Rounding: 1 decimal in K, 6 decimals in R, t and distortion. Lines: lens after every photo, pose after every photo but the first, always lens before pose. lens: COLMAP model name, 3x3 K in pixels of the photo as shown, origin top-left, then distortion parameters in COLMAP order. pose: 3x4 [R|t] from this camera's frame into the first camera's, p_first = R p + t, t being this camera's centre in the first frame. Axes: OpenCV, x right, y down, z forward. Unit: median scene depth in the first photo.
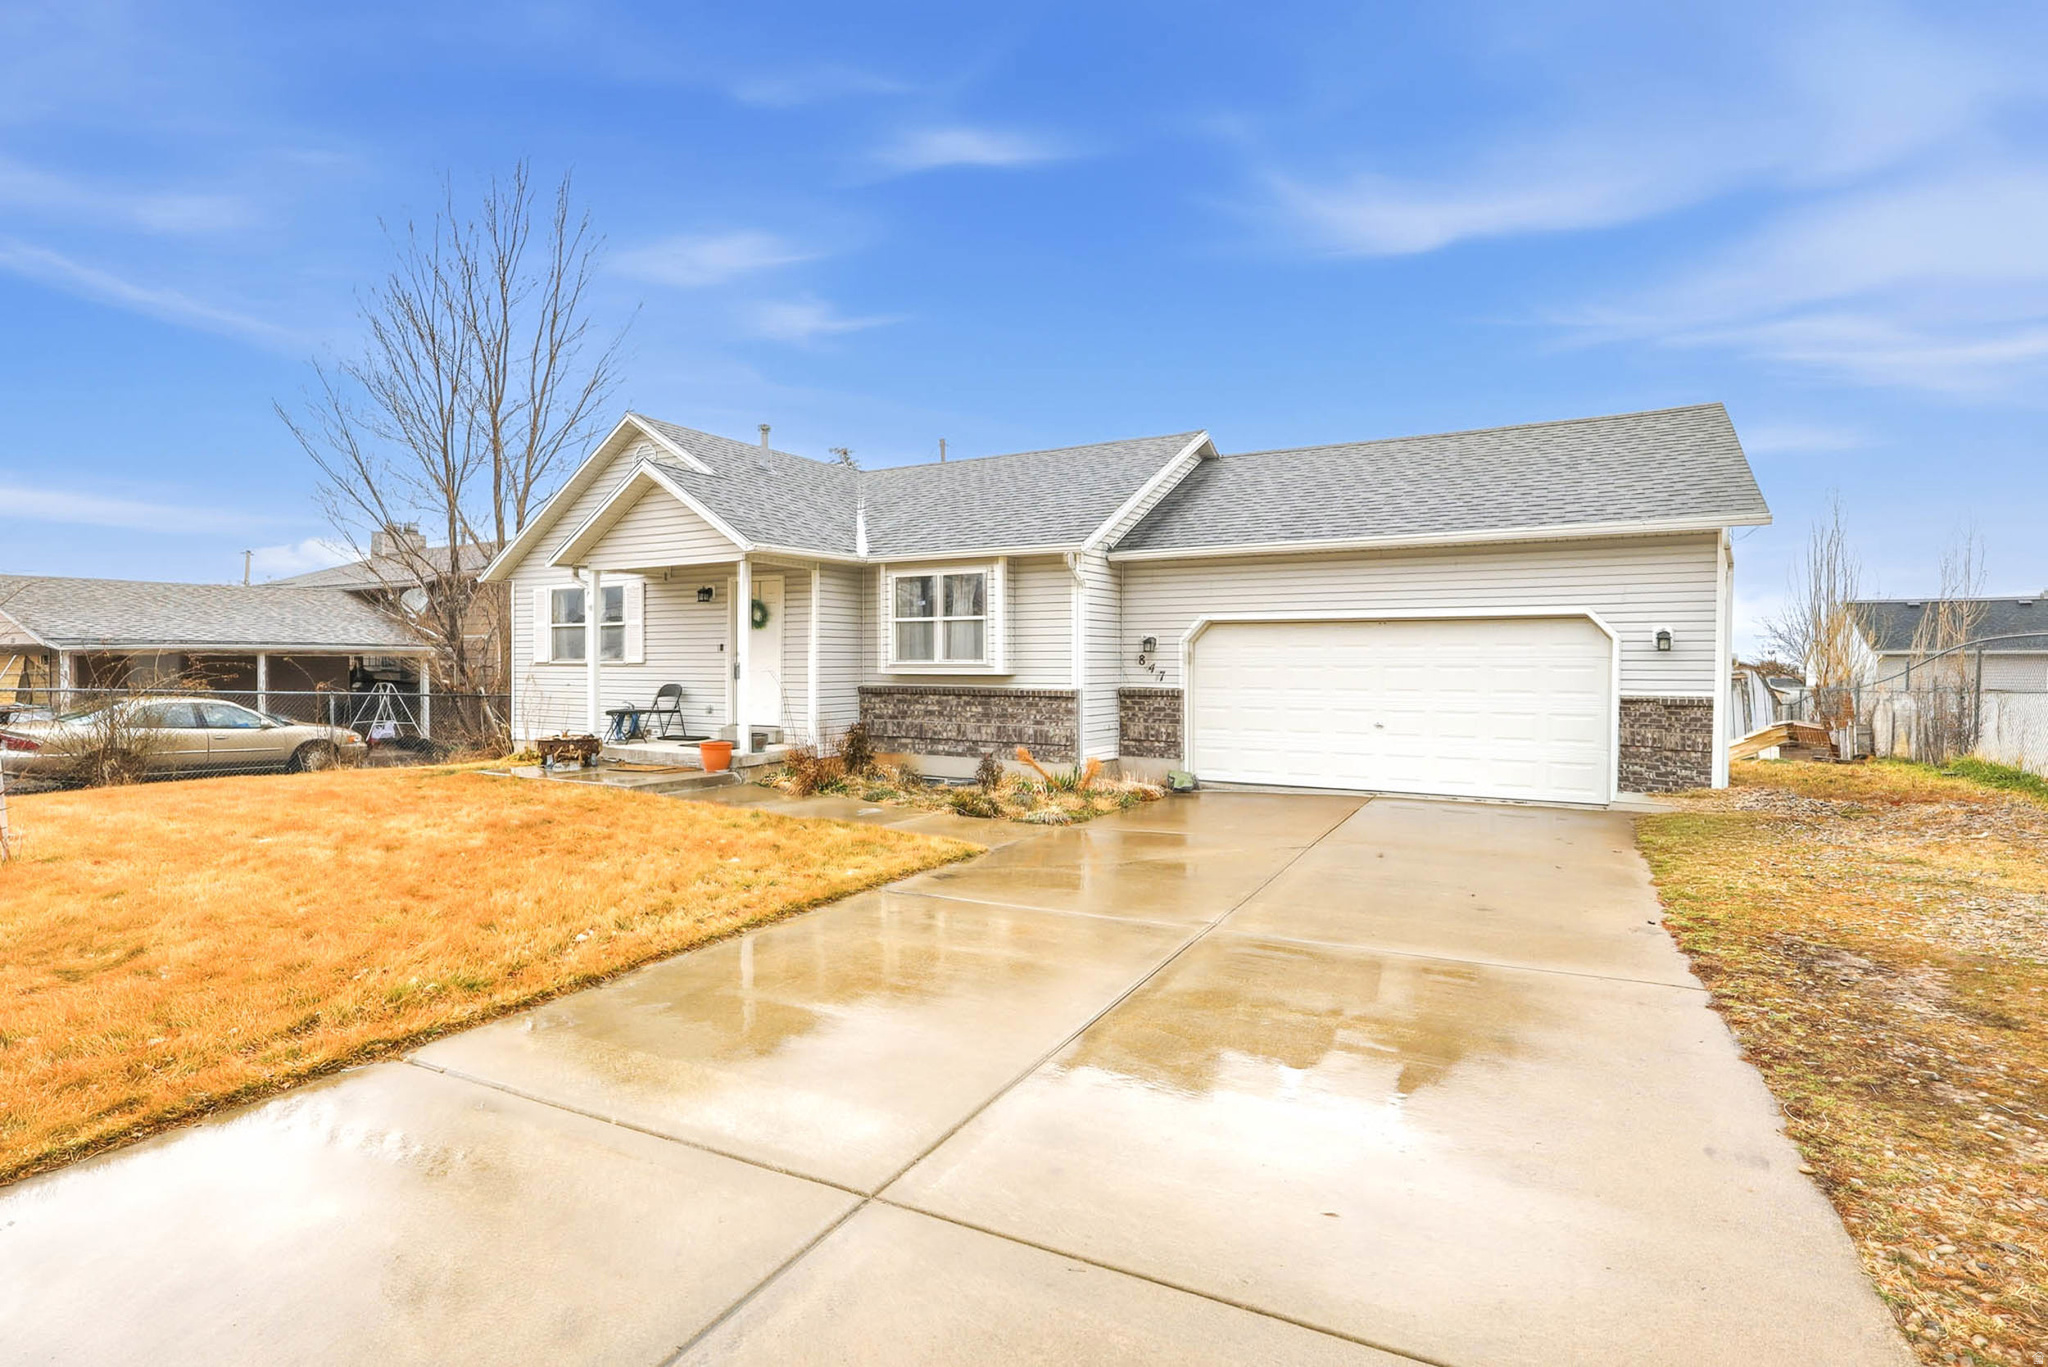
lens RADIAL K [[987.1, 0, 1036.4], [0, 987.1, 677.5], [0, 0, 1]] dist [-0.005508, 0.001533]
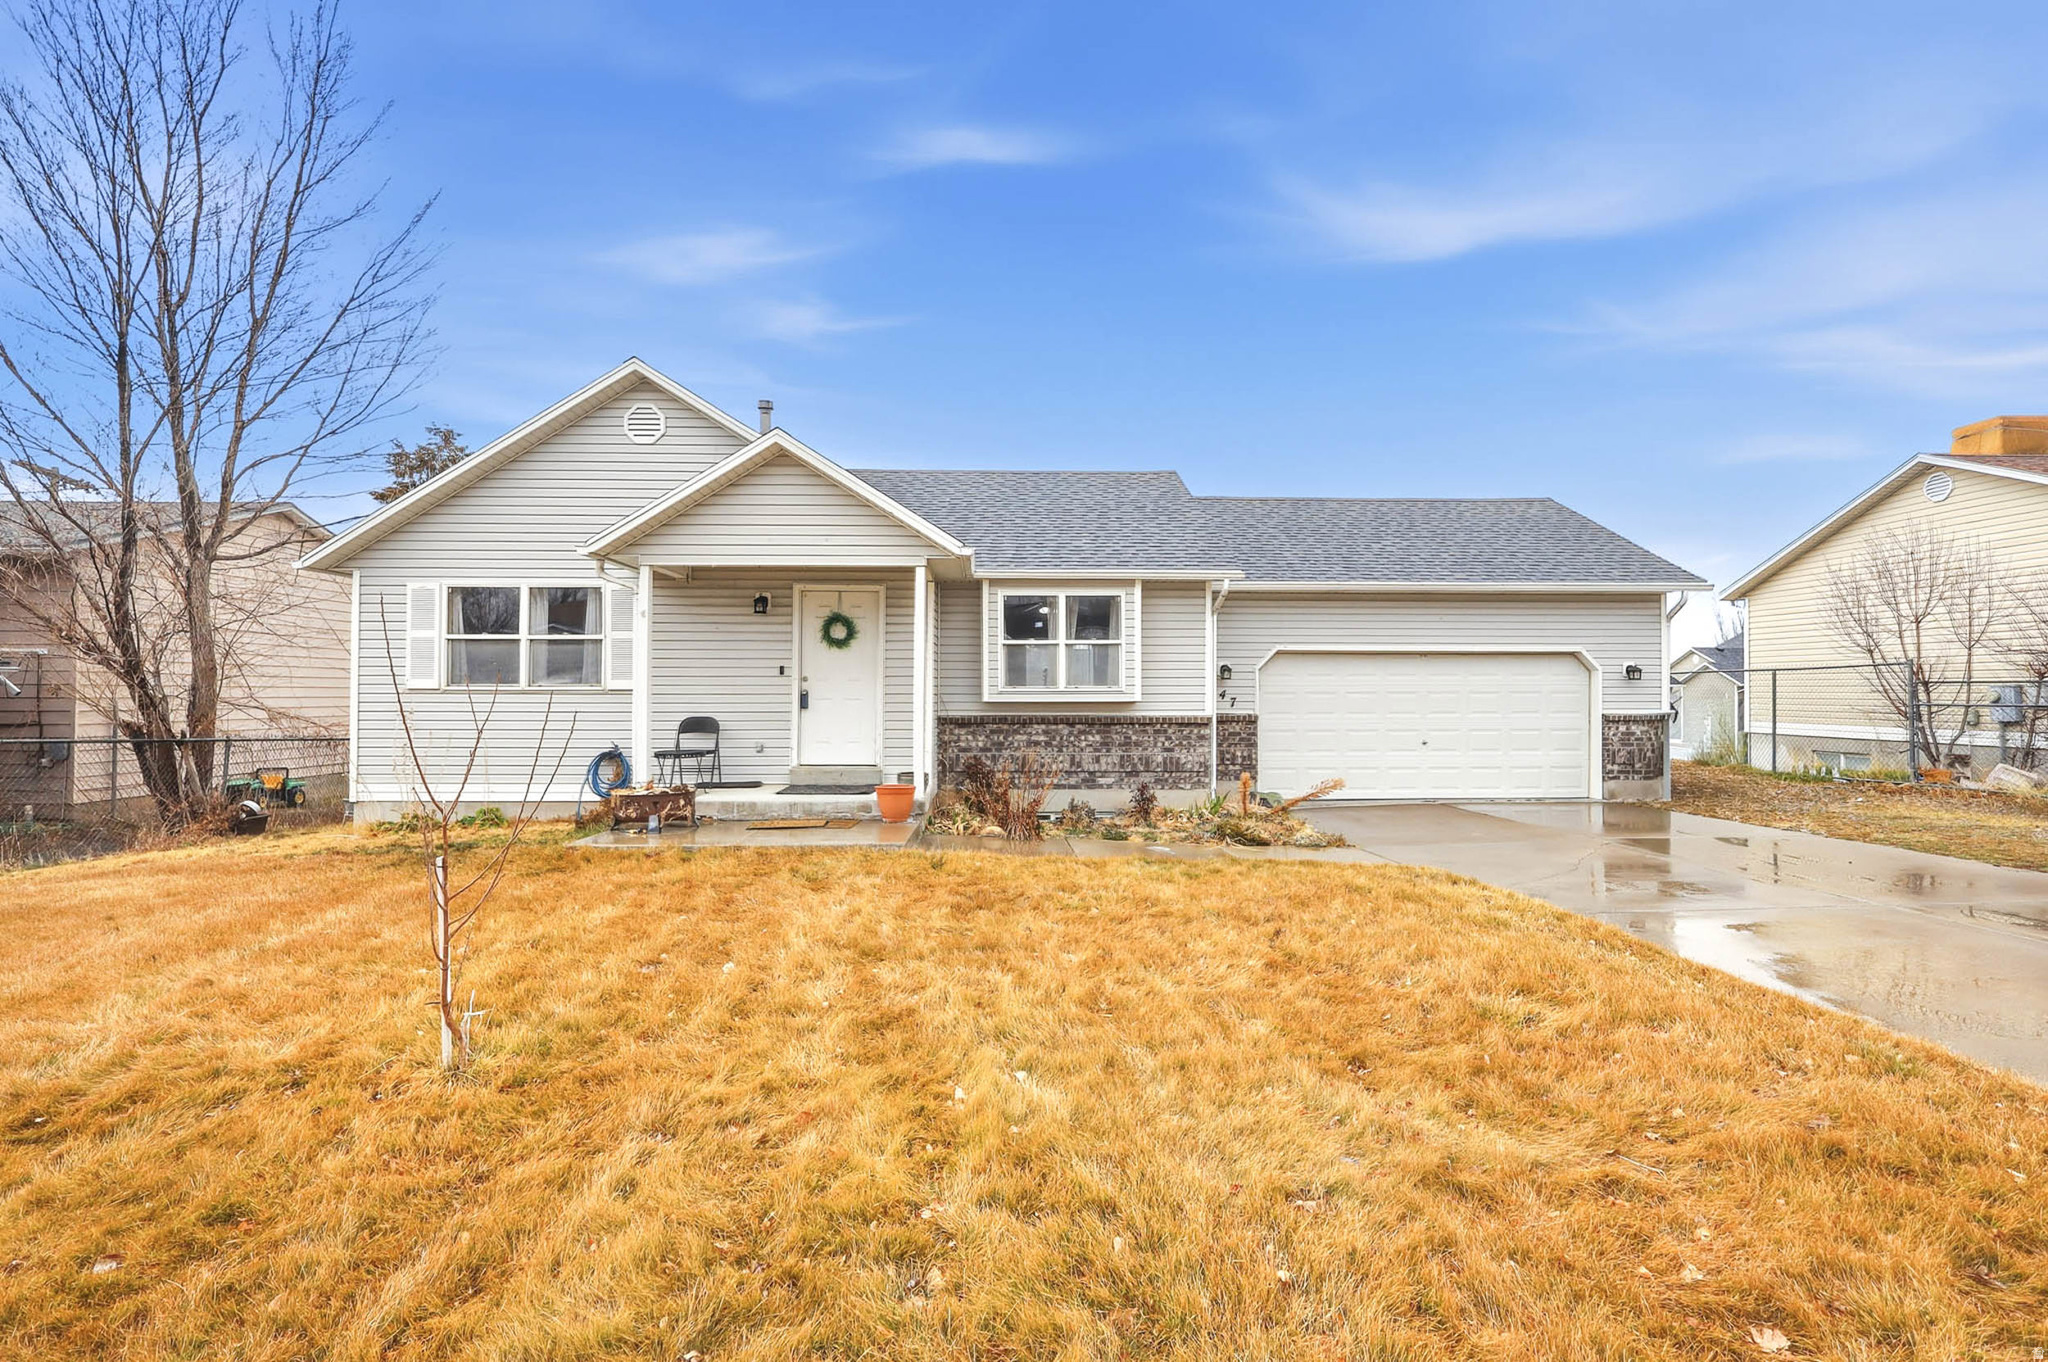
lens RADIAL K [[987.1, 0, 1020.3], [0, 987.1, 689.9], [0, 0, 1]] dist [-0.005508, 0.001533]
pose [[0.854688, 0.002040, 0.519138, -0.611682], [0.010165, 0.999735, -0.020663, 0.004569], [-0.519043, 0.022937, 0.854440, 0.221815]]
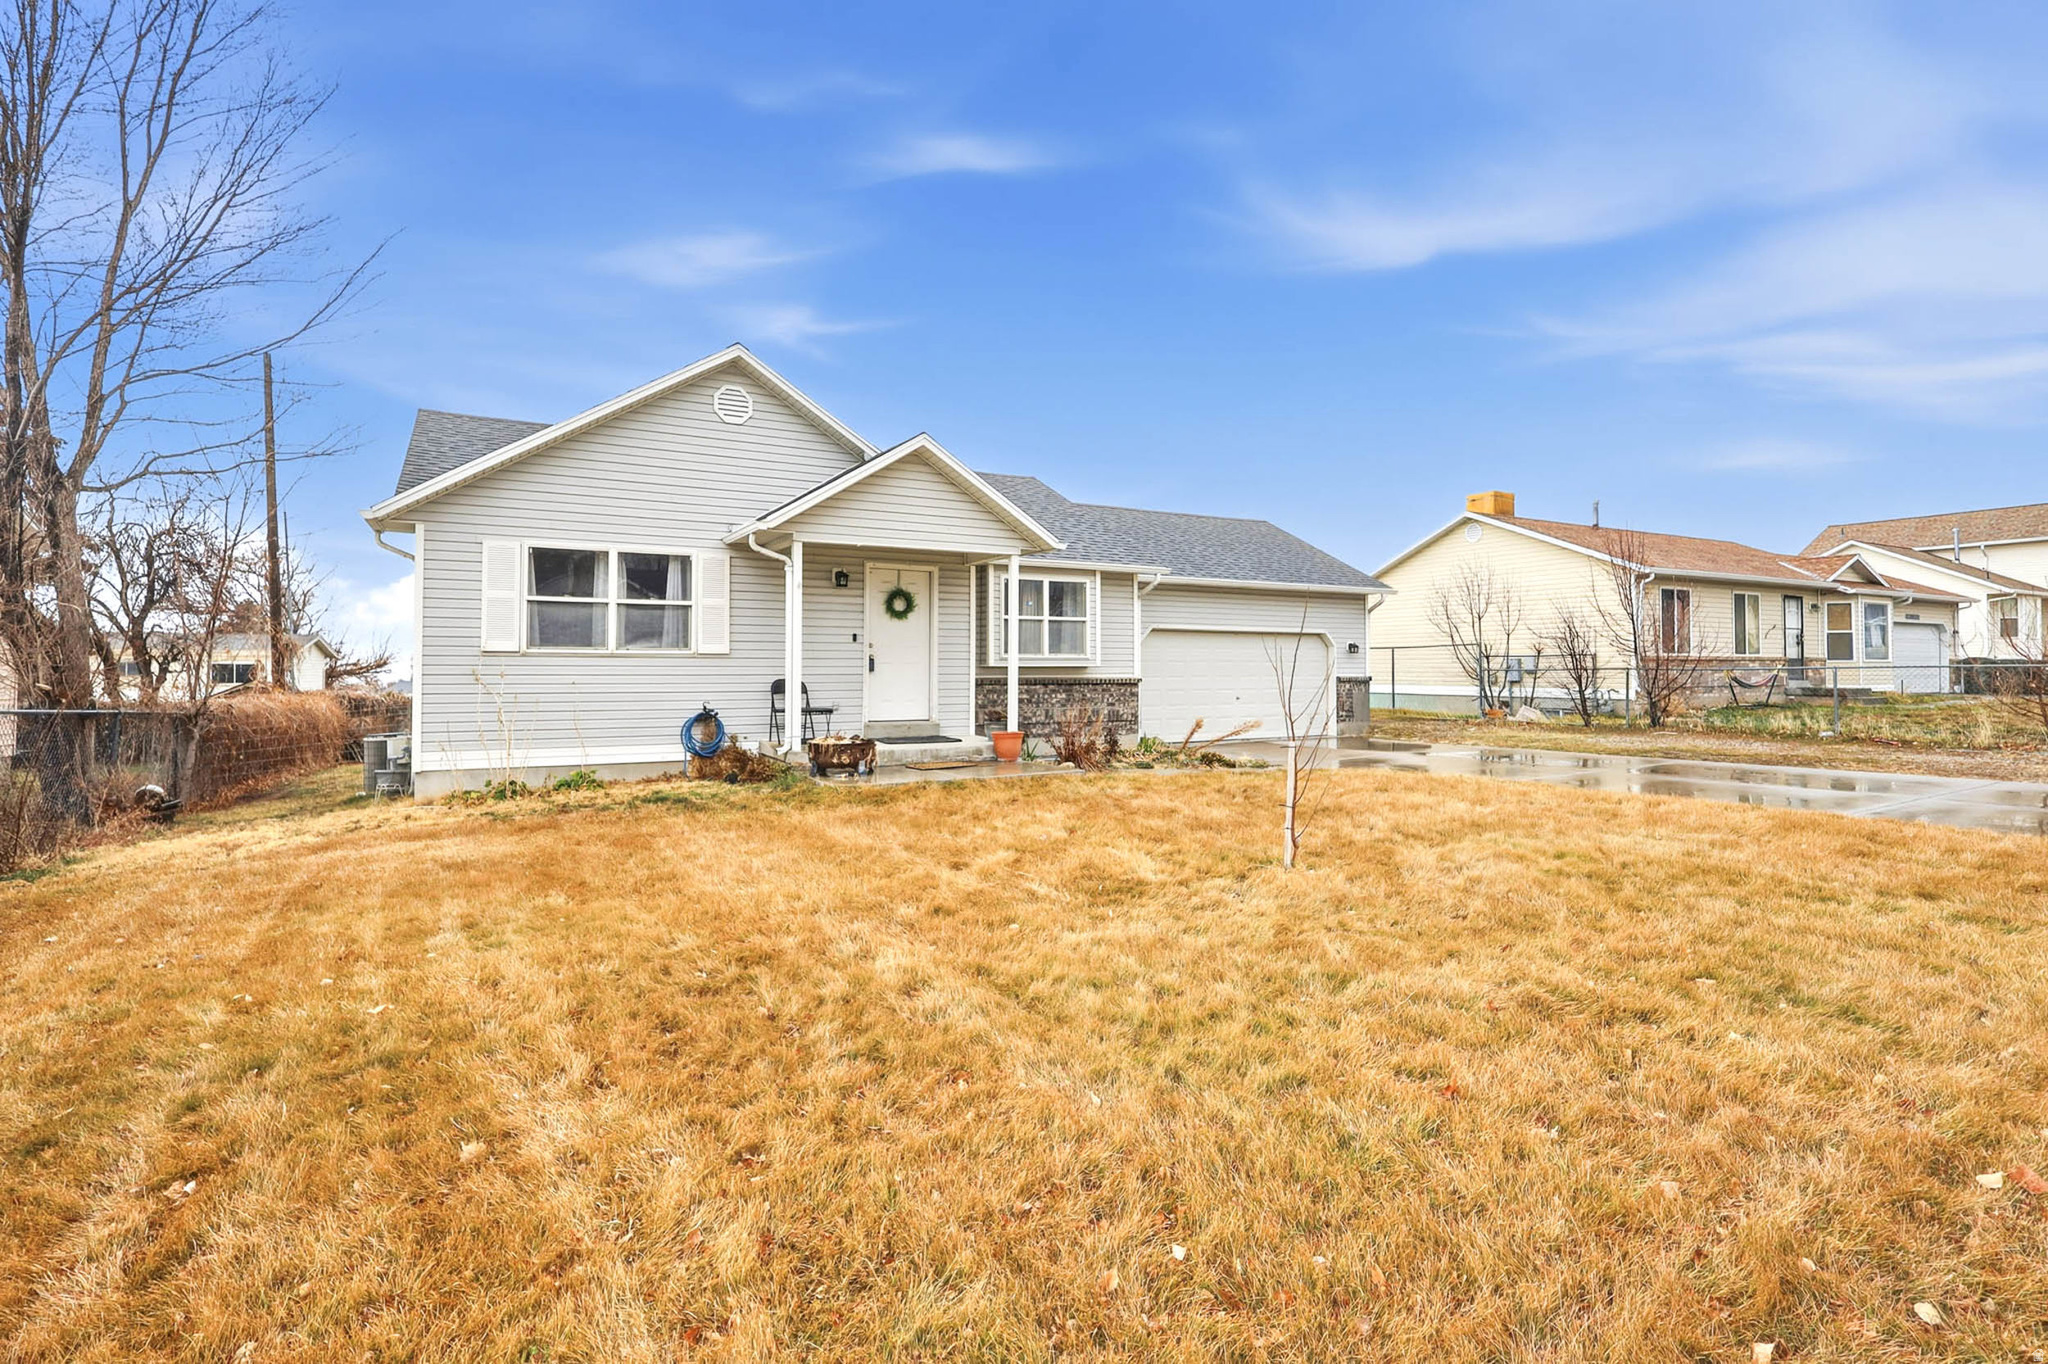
lens RADIAL K [[987.1, 0, 1038.3], [0, 987.1, 659.6], [0, 0, 1]] dist [-0.005508, 0.001533]
pose [[0.514349, 0.008970, 0.857534, -1.084323], [0.017304, 0.999633, -0.020836, 0.012746], [-0.857406, 0.025556, 0.514006, 0.411793]]
